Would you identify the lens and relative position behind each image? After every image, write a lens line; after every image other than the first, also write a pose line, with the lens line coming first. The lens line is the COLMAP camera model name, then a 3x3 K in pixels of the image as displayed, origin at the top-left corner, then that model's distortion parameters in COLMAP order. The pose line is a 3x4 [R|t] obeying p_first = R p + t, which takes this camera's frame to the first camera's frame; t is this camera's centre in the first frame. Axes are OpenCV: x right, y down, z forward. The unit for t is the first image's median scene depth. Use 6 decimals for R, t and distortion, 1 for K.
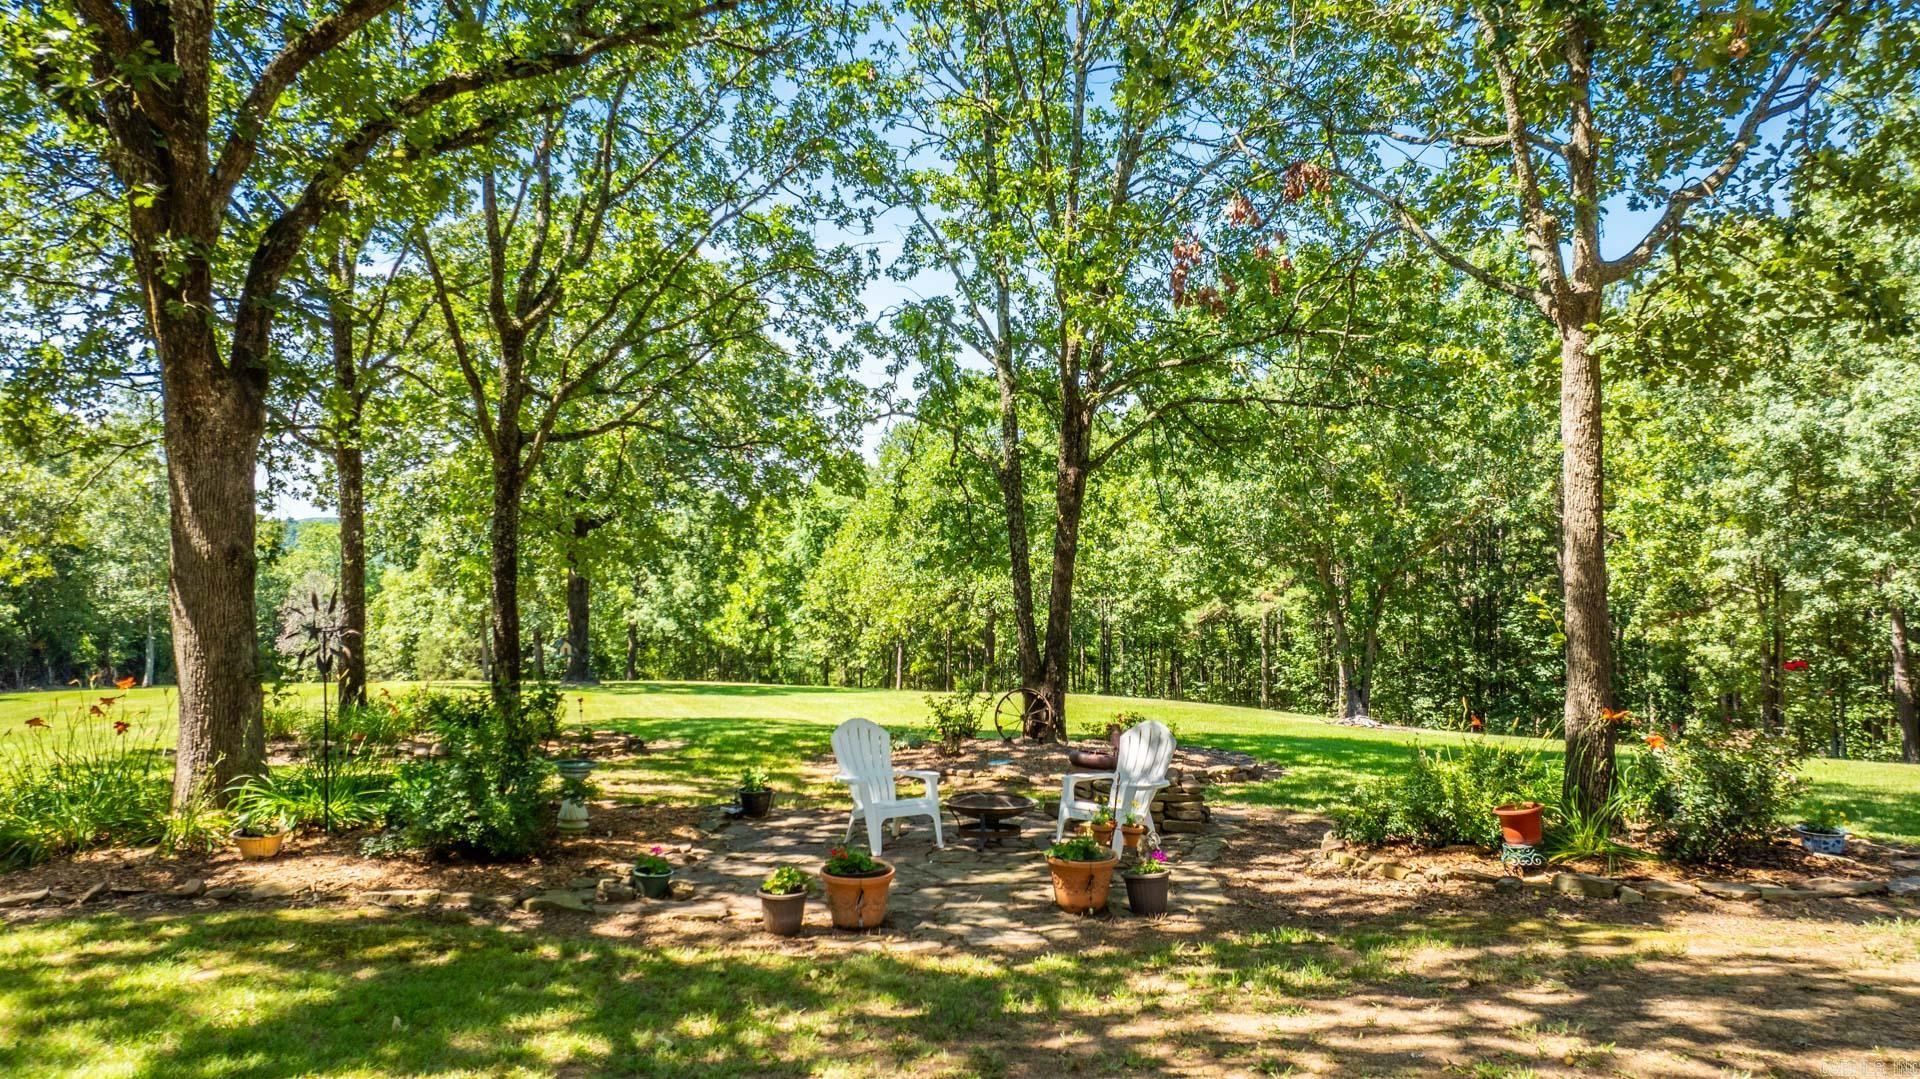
lens RADIAL K [[1376.4, 0, 954.6], [0, 1376.4, 537.3], [0, 0, 1]] dist [-0.039037, 0.082671]
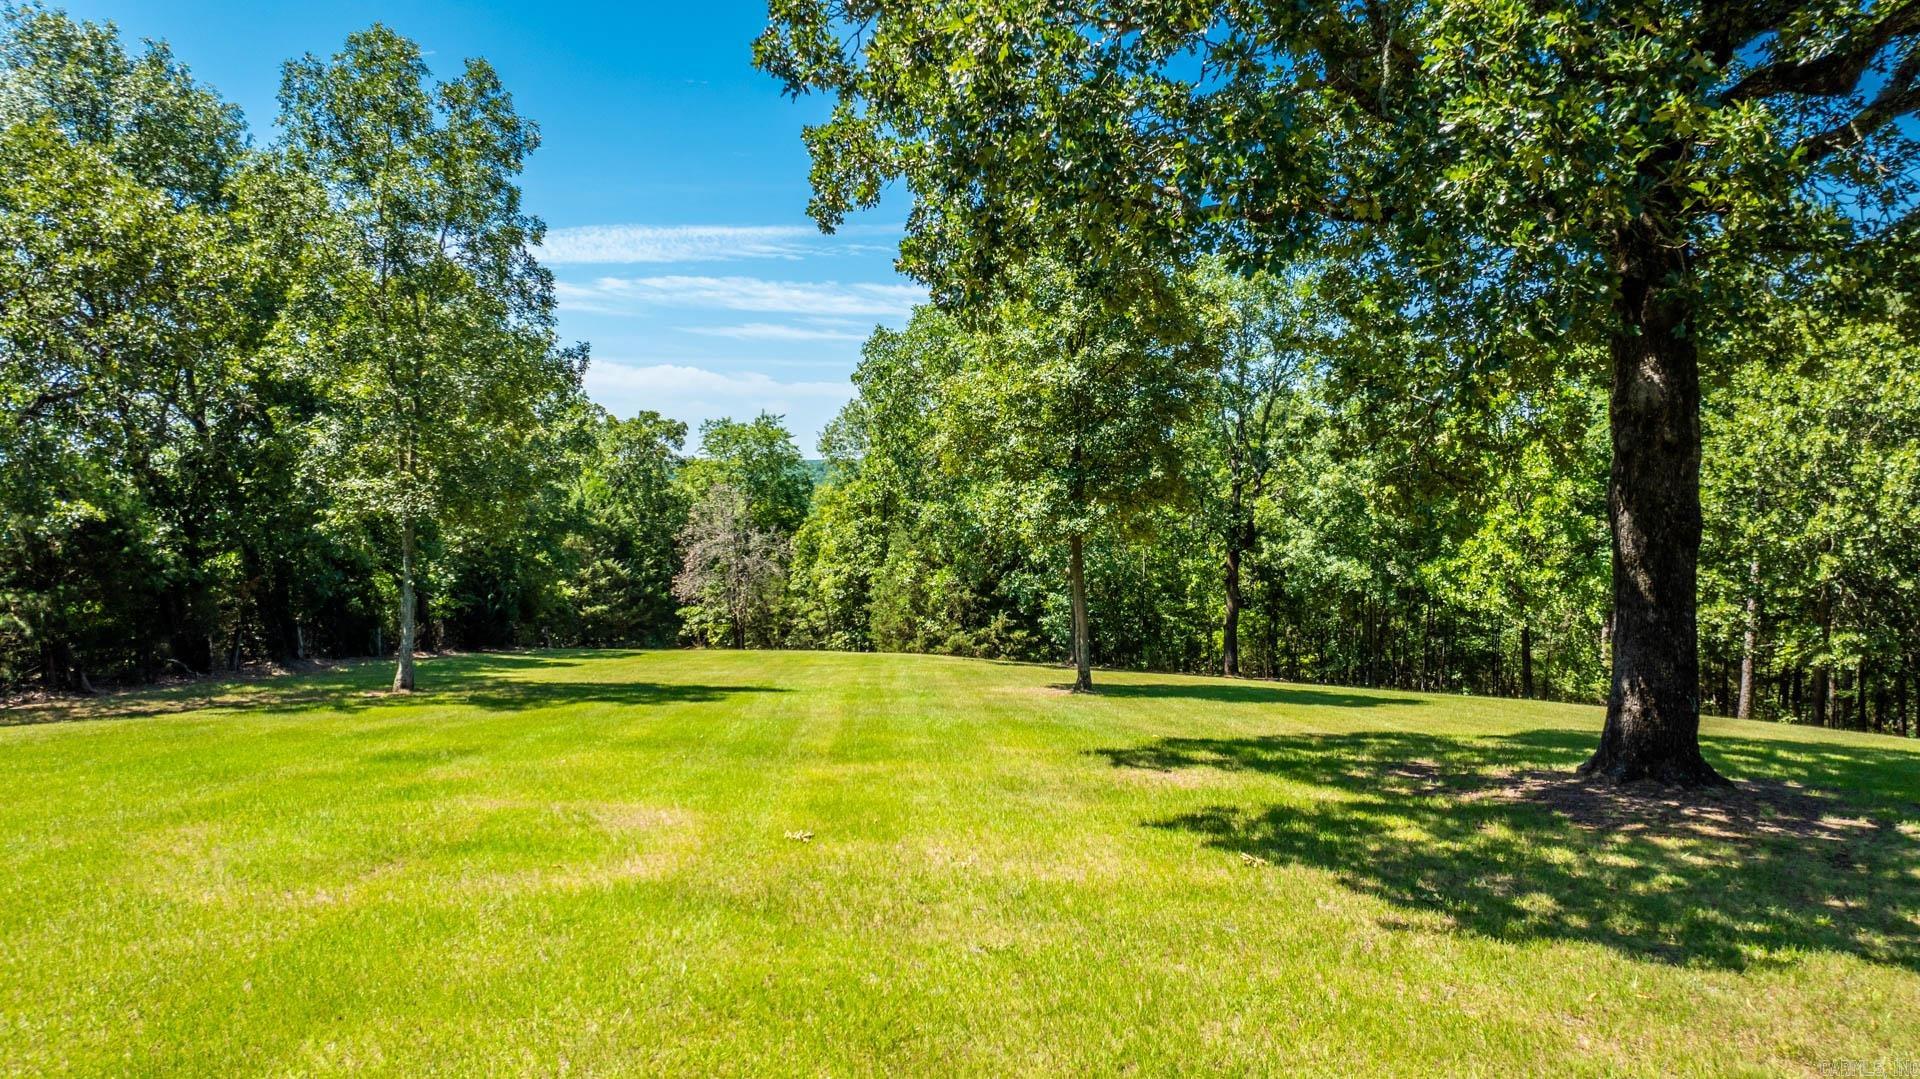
lens RADIAL K [[1376.4, 0, 961.8], [0, 1376.4, 537.3], [0, 0, 1]] dist [-0.039037, 0.082671]
pose [[0.965717, 0.011182, -0.259355, -0.178377], [-0.000229, 0.999108, 0.042226, 0.024335], [0.259596, -0.040719, 0.964858, 0.379297]]
